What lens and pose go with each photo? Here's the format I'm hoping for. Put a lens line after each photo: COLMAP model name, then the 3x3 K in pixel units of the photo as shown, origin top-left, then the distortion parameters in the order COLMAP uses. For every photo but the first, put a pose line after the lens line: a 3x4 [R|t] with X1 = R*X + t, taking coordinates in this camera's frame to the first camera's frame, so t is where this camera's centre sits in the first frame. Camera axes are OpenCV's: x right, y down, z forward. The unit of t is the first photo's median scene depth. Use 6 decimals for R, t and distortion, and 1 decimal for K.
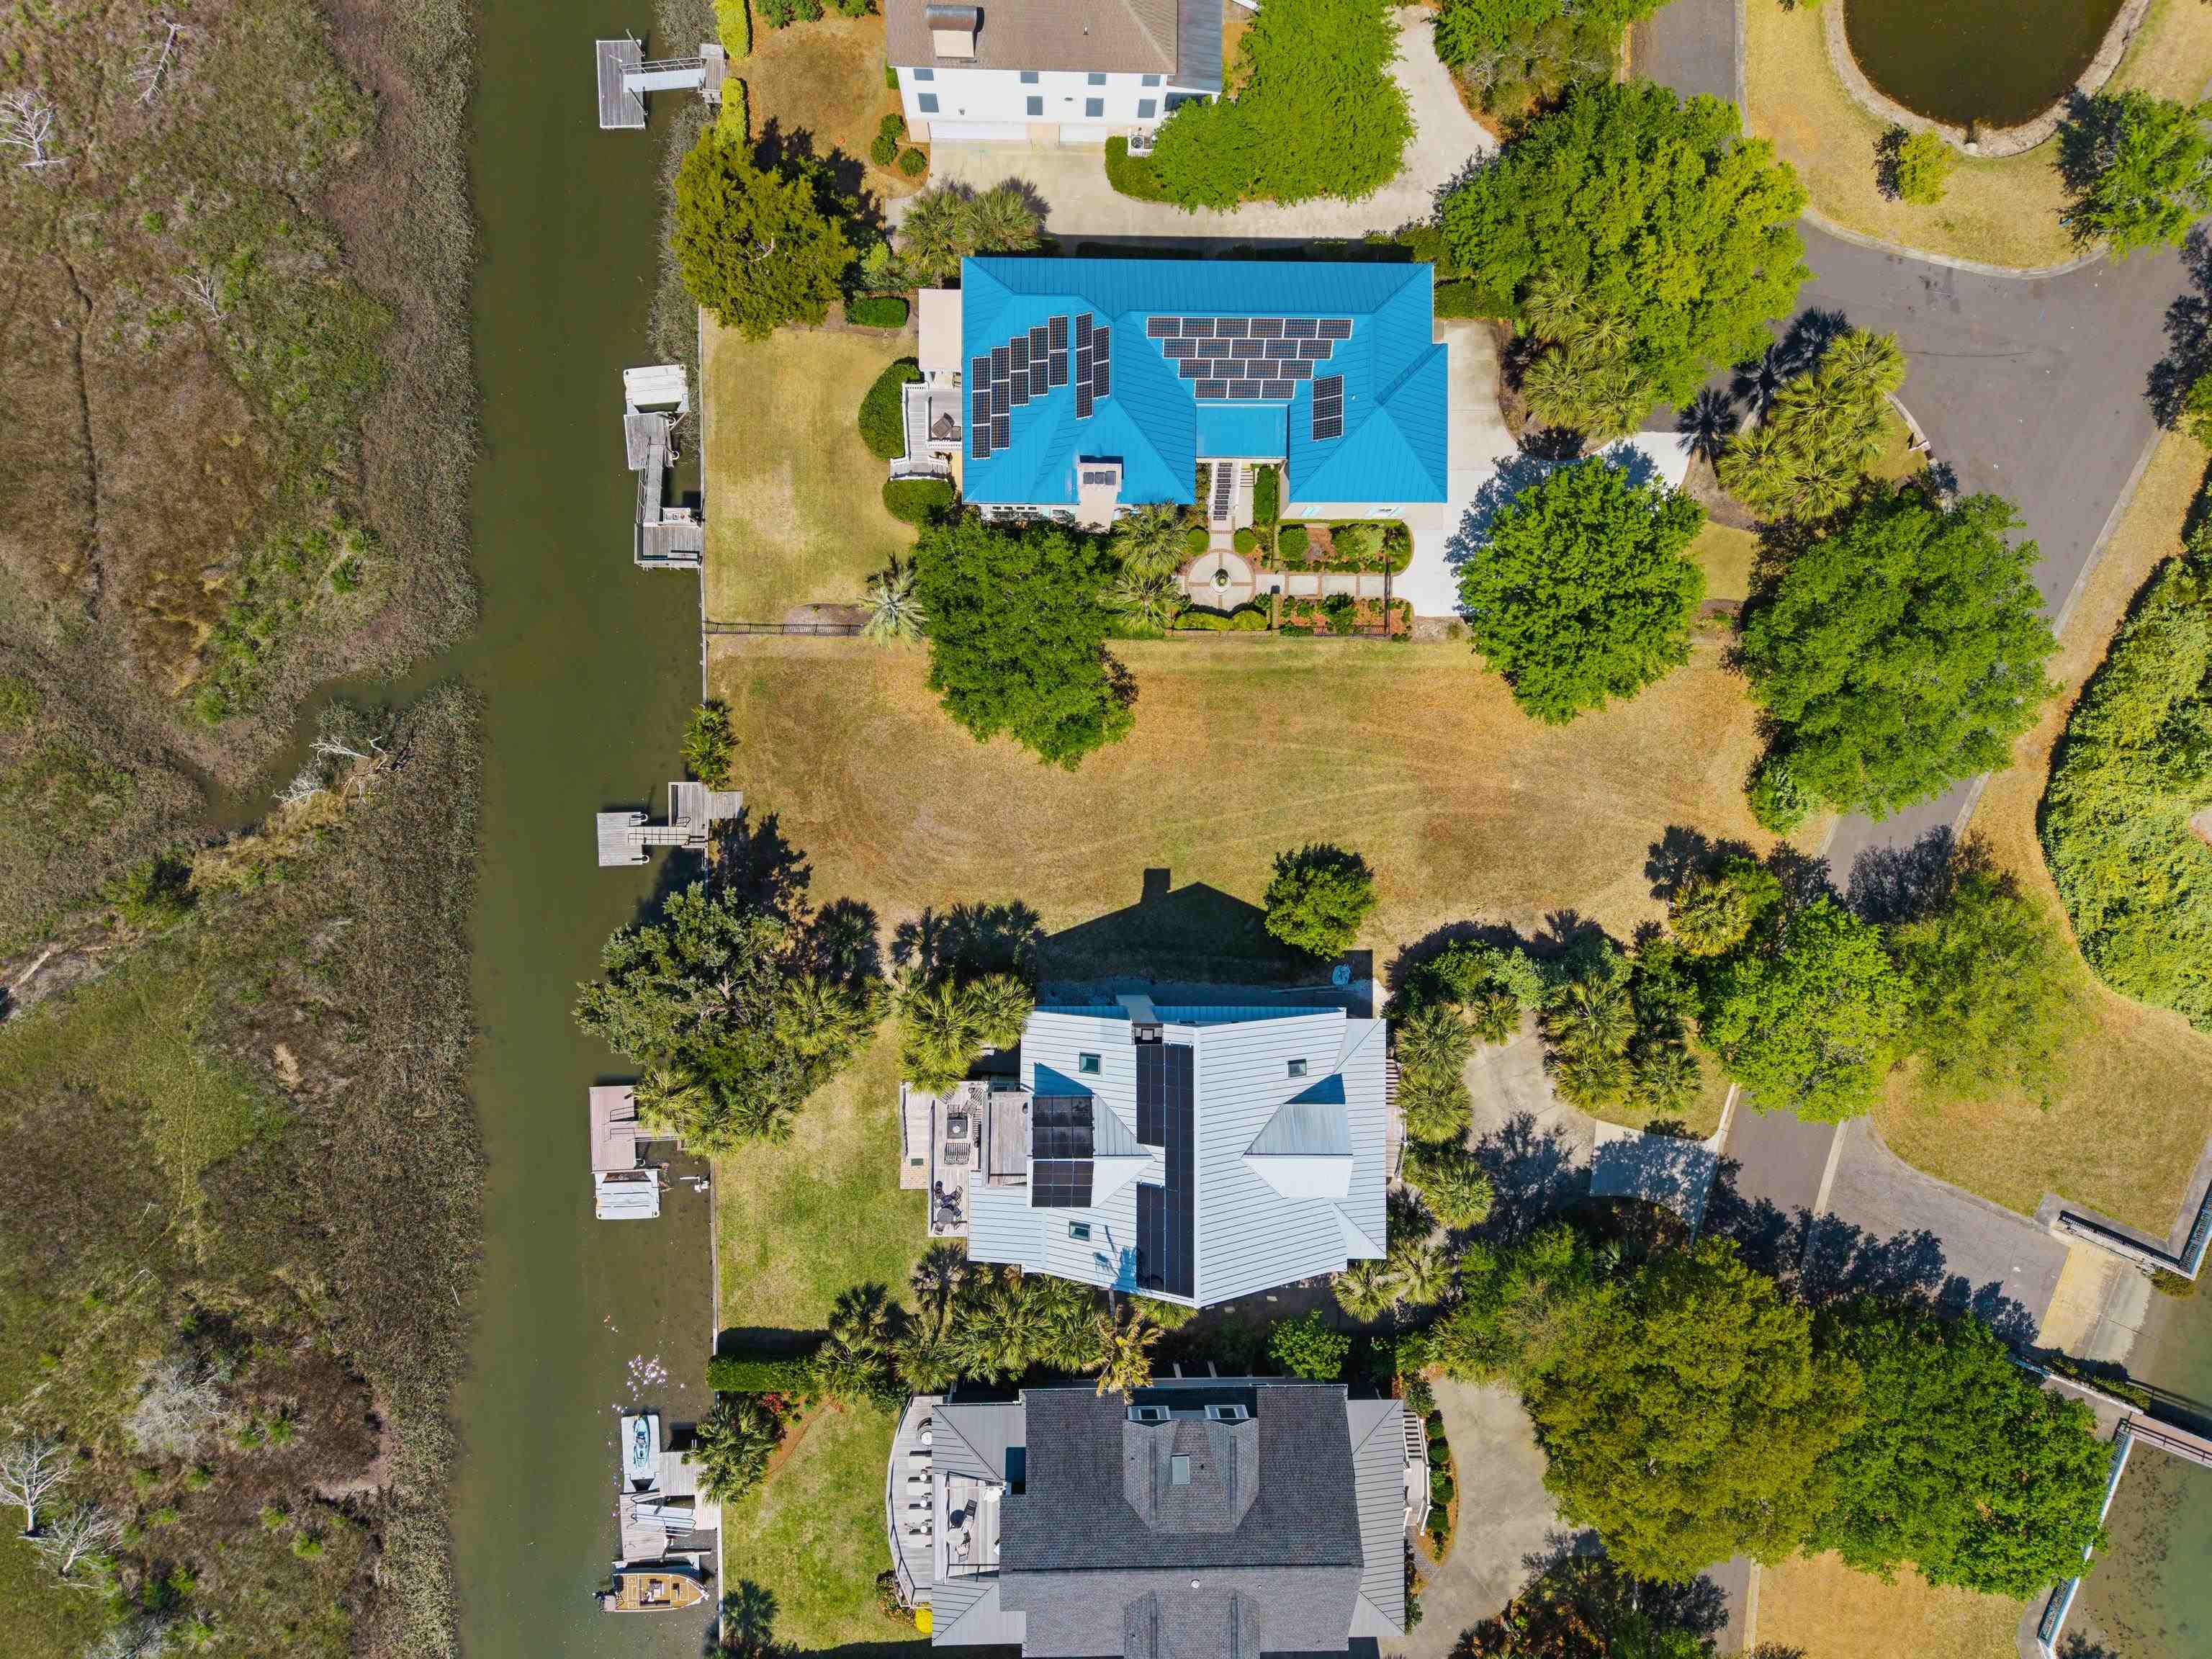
lens RADIAL K [[1468.9, 0, 1114.2], [0, 1468.9, 828.5], [0, 0, 1]] dist [0.039475, -0.063328]
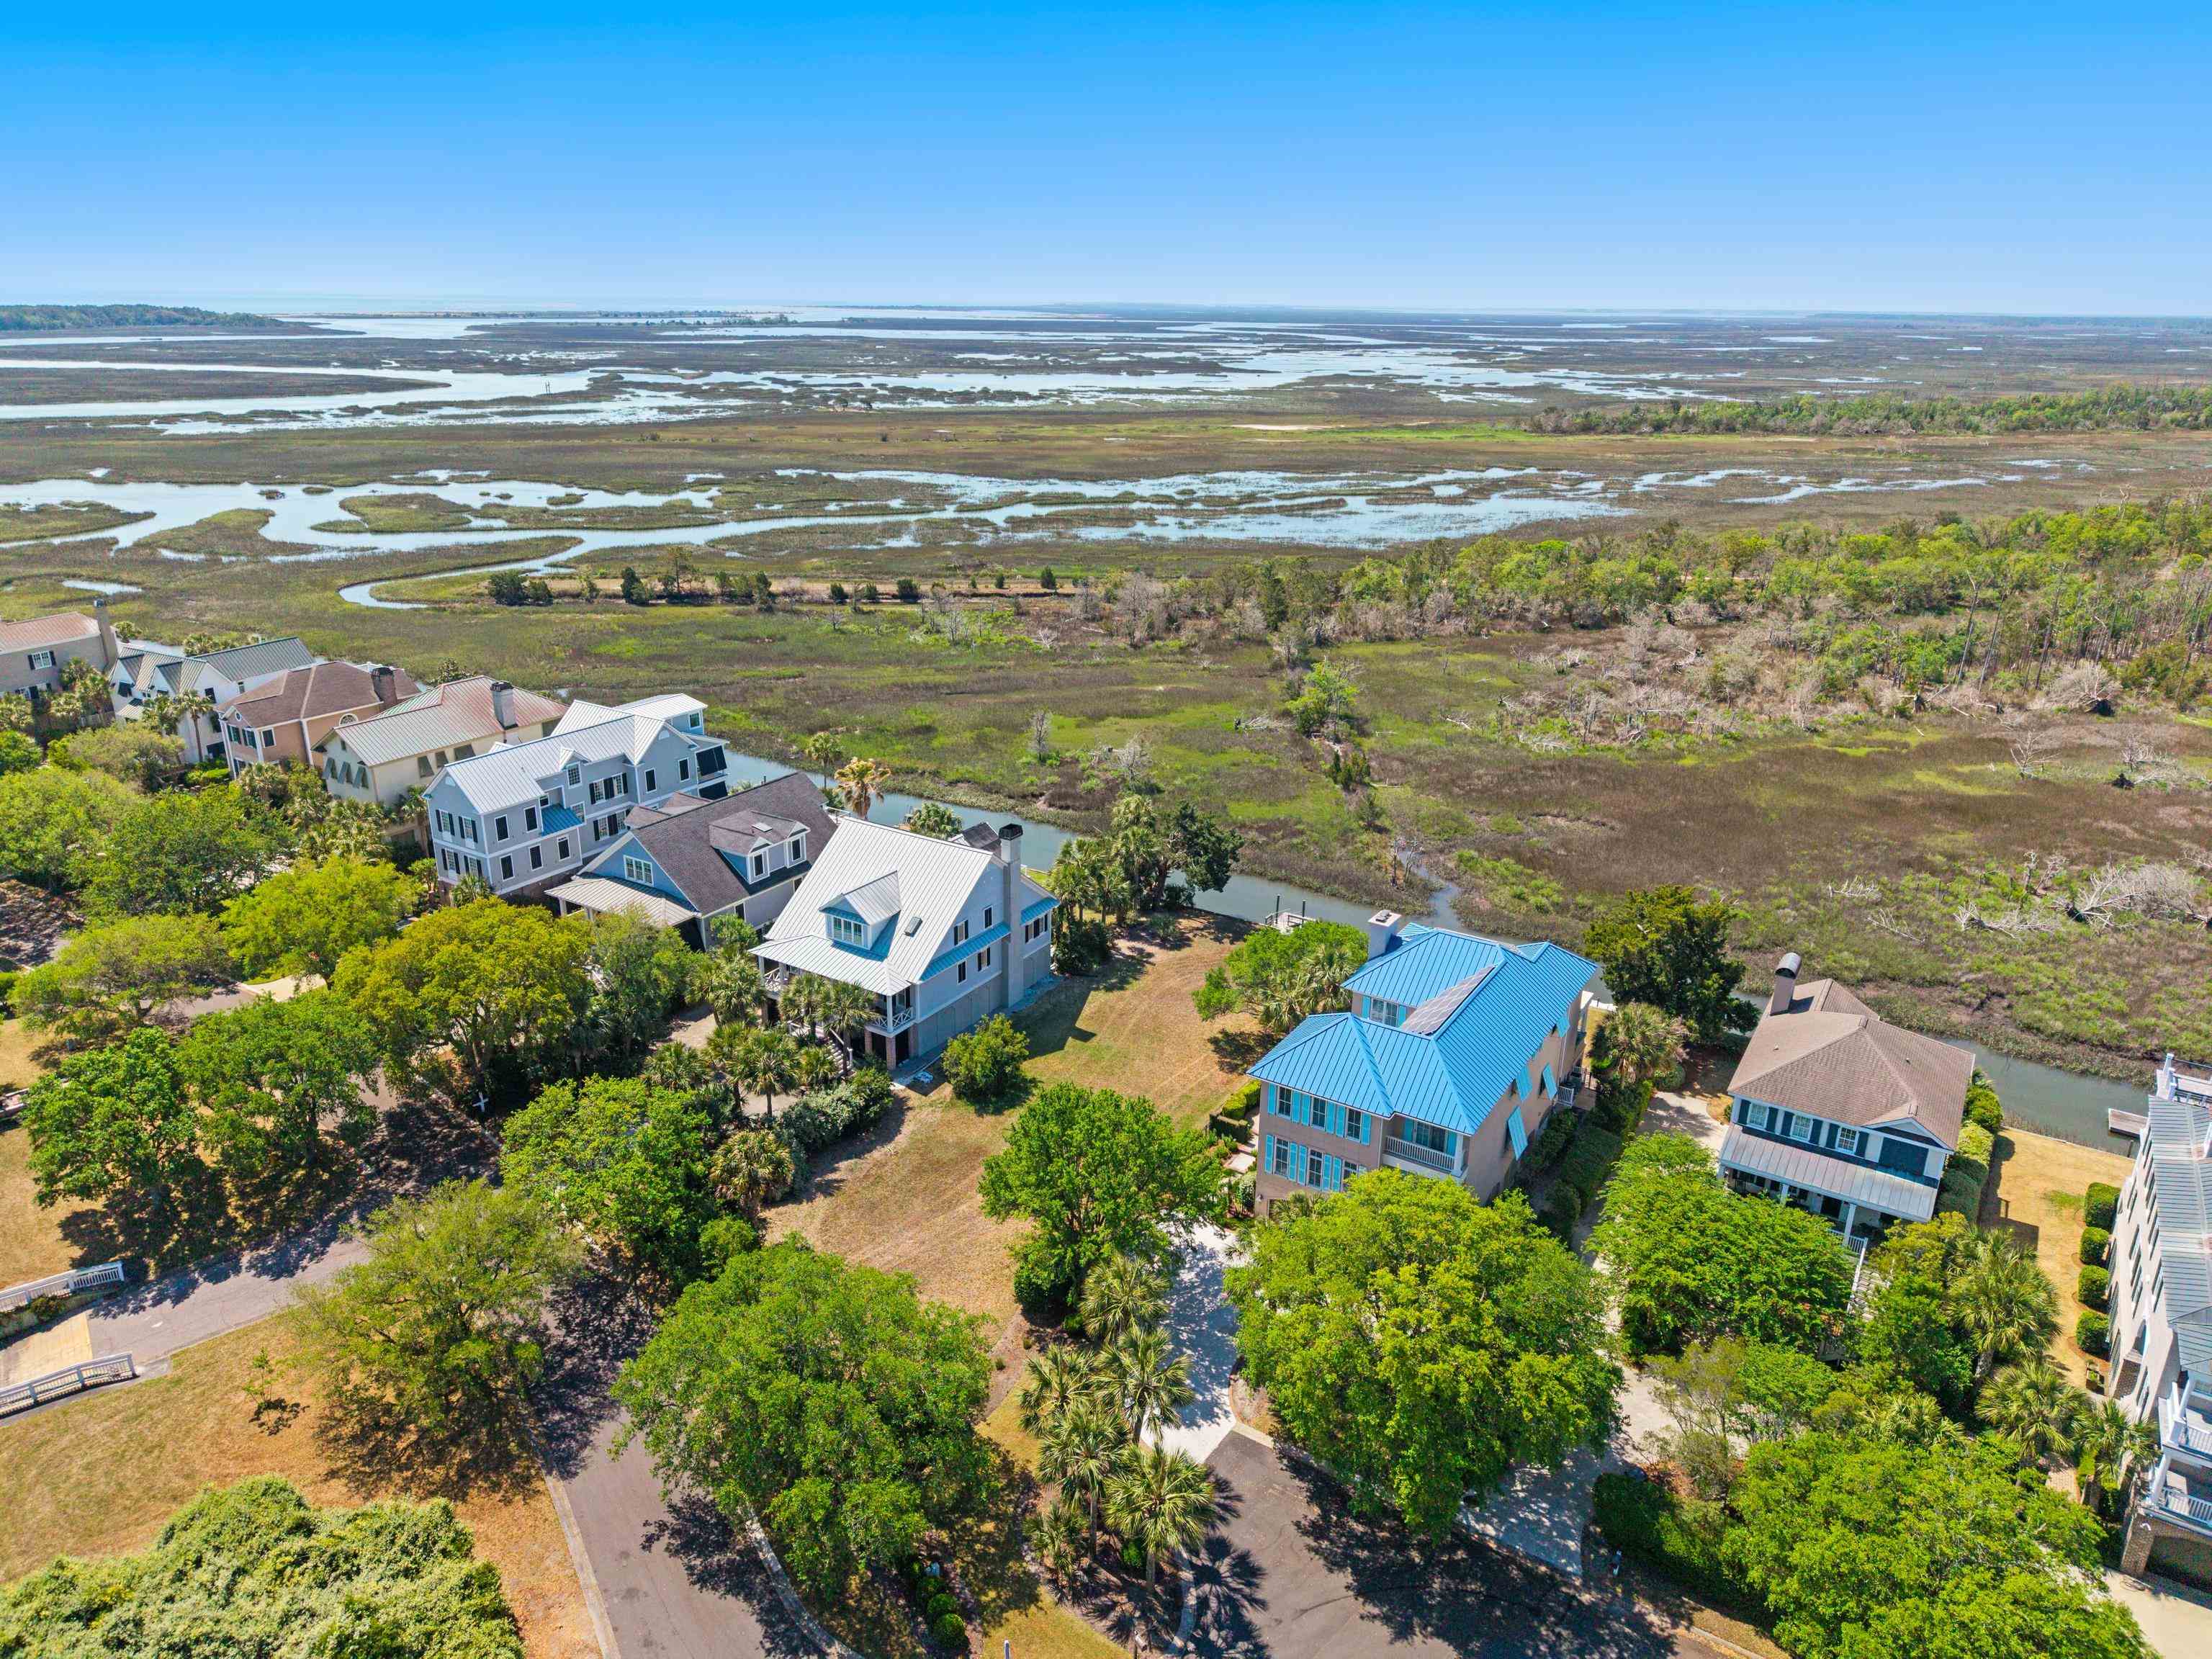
lens RADIAL K [[1468.9, 0, 1114.2], [0, 1468.9, 828.5], [0, 0, 1]] dist [0.039475, -0.063328]
pose [[-0.521384, 0.239688, -0.818968, 0.984801], [-0.852973, -0.173830, 0.492158, -0.566222], [-0.024396, 0.955161, 0.295080, 0.470005]]
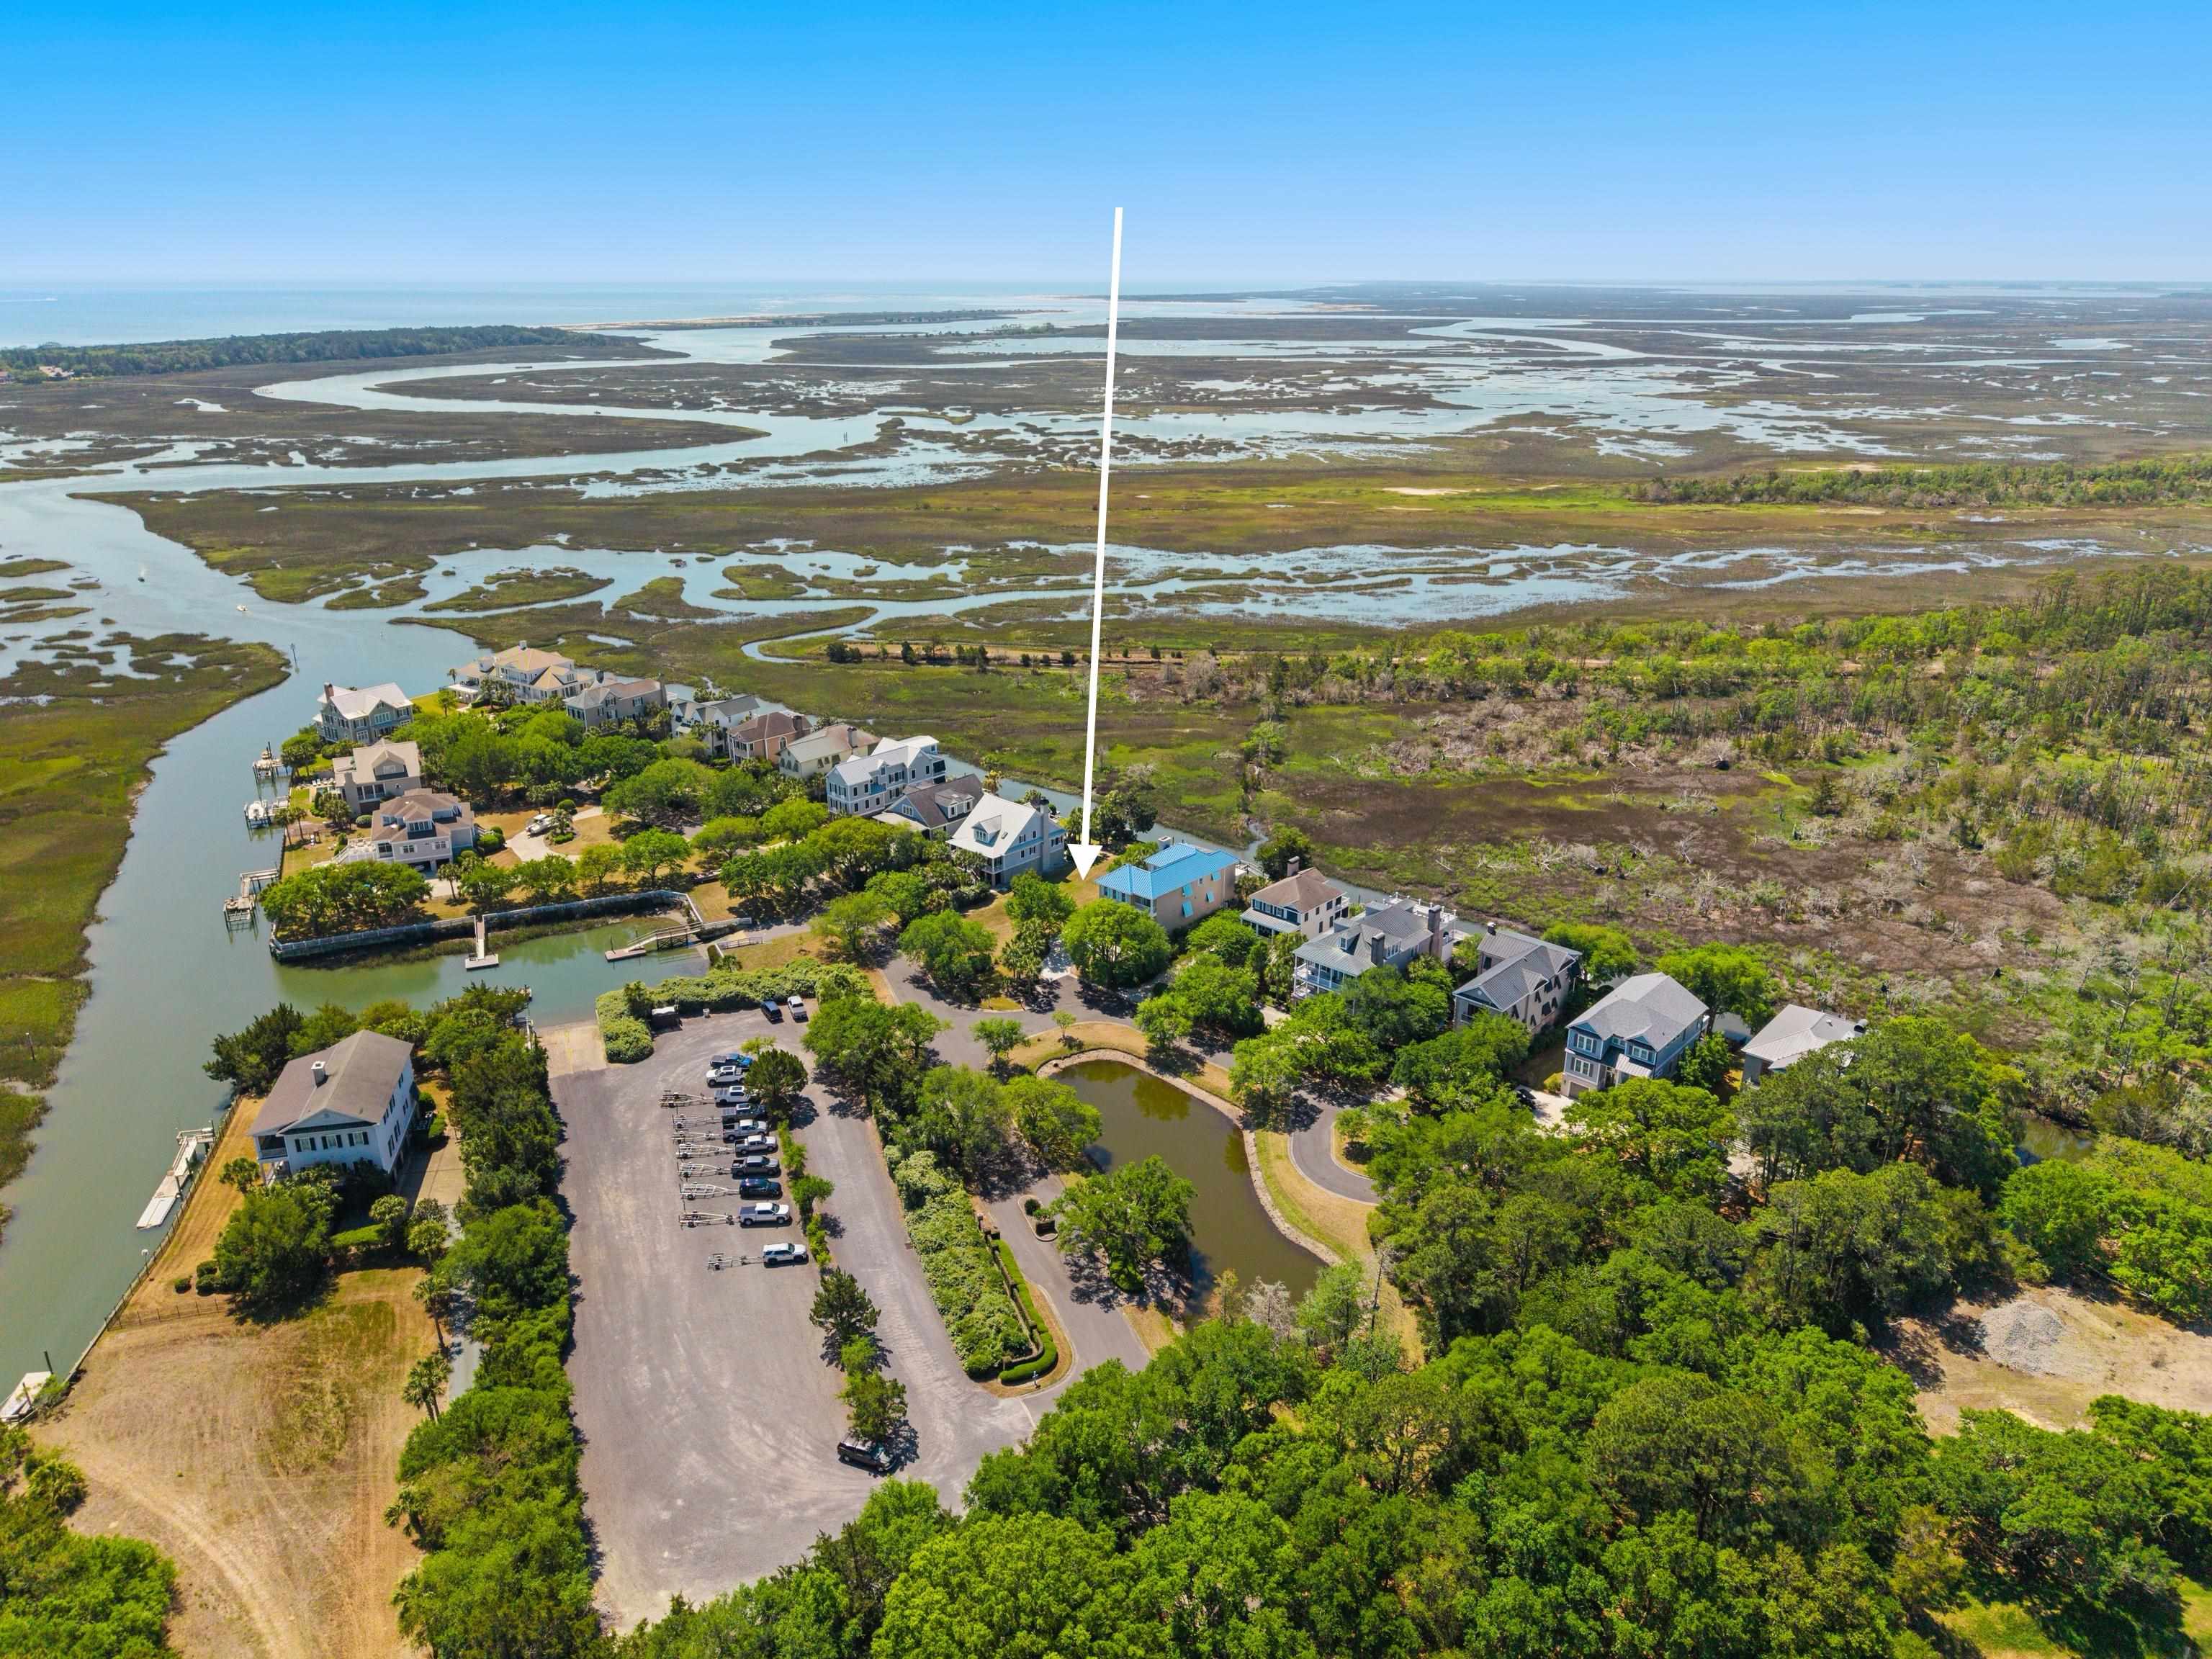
lens RADIAL K [[1468.9, 0, 1114.2], [0, 1468.9, 828.5], [0, 0, 1]] dist [0.039475, -0.063328]
pose [[-0.659759, 0.216915, -0.719490, 2.270998], [-0.751123, -0.219716, 0.622526, -2.040990], [-0.023048, 0.951143, 0.307890, -0.110445]]
